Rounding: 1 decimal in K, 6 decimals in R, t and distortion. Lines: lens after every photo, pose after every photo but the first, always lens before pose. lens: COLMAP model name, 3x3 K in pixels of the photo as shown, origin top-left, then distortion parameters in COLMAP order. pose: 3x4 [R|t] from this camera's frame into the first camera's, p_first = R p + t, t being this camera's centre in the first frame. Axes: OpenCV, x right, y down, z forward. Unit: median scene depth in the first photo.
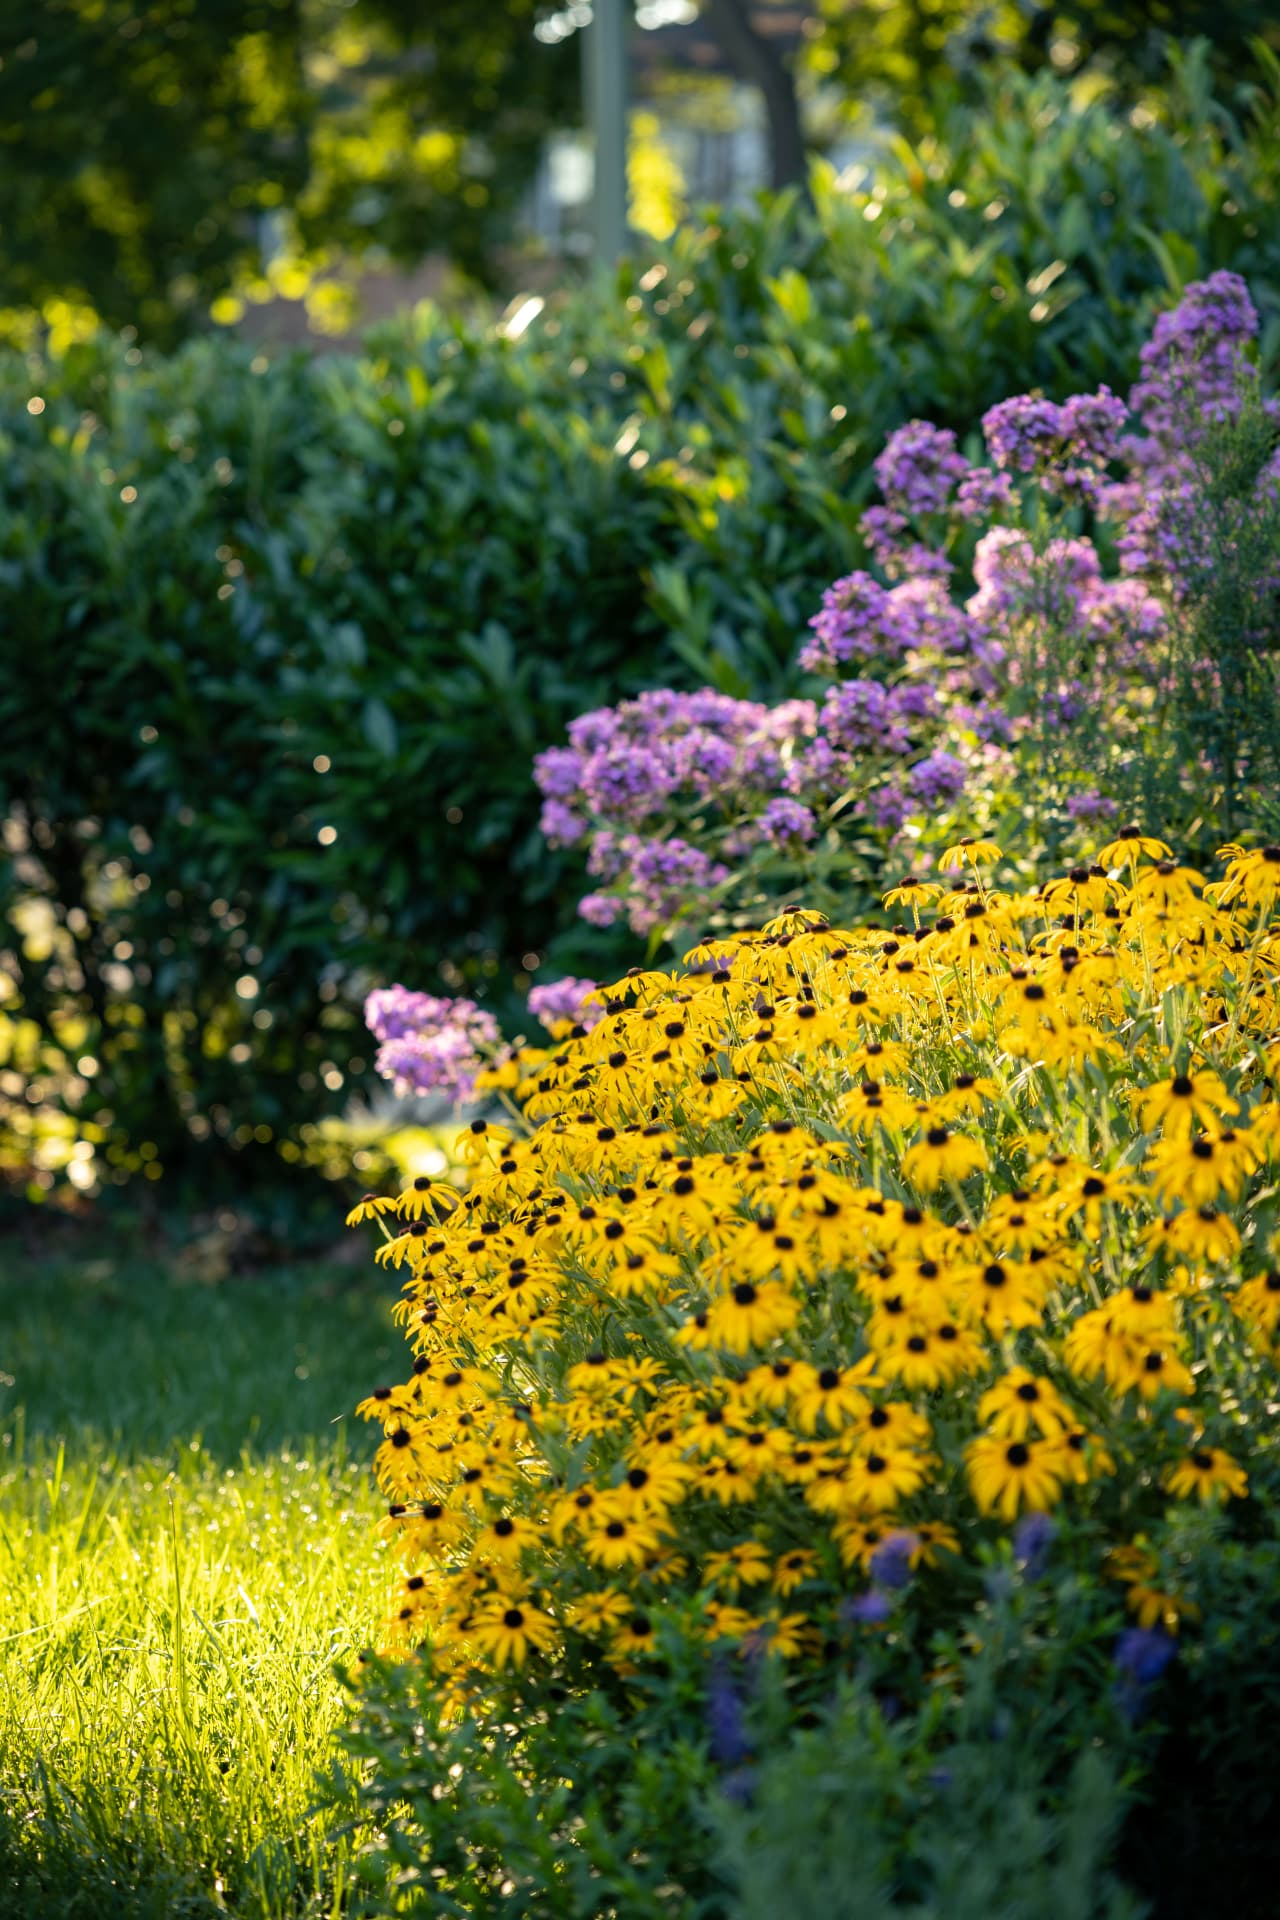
lens RADIAL K [[3470.3, 0, 640.0], [0, 3470.3, 960.0], [0, 0, 1]] dist [0.043362, -0.044989]
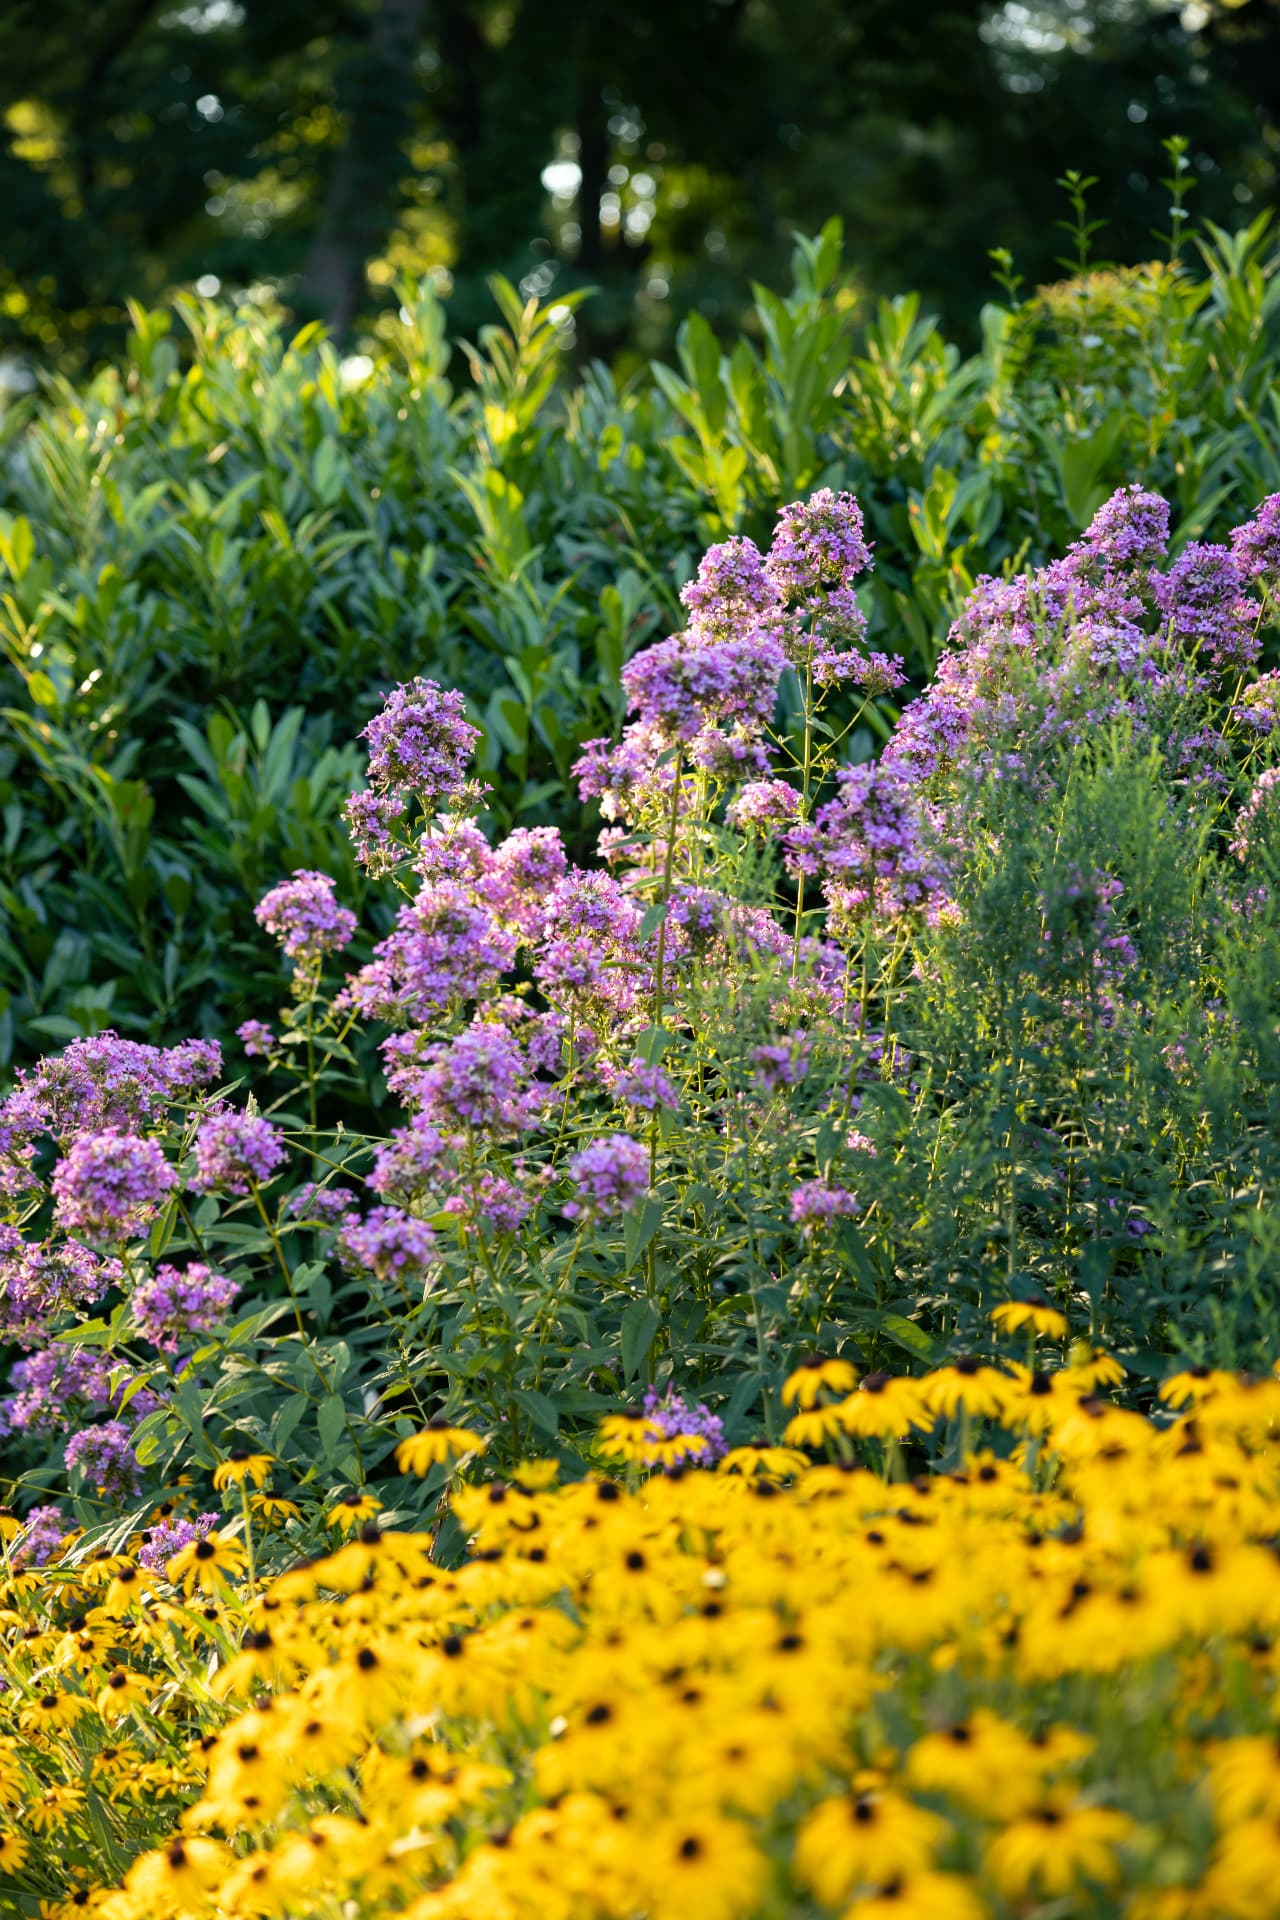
lens RADIAL K [[3470.3, 0, 640.0], [0, 3470.3, 960.0], [0, 0, 1]] dist [0.043362, -0.044989]
pose [[0.960490, -0.021510, 0.277481, -0.093649], [0.042670, 0.996602, -0.070446, -0.041123], [-0.275023, 0.079503, 0.958145, 0.288245]]
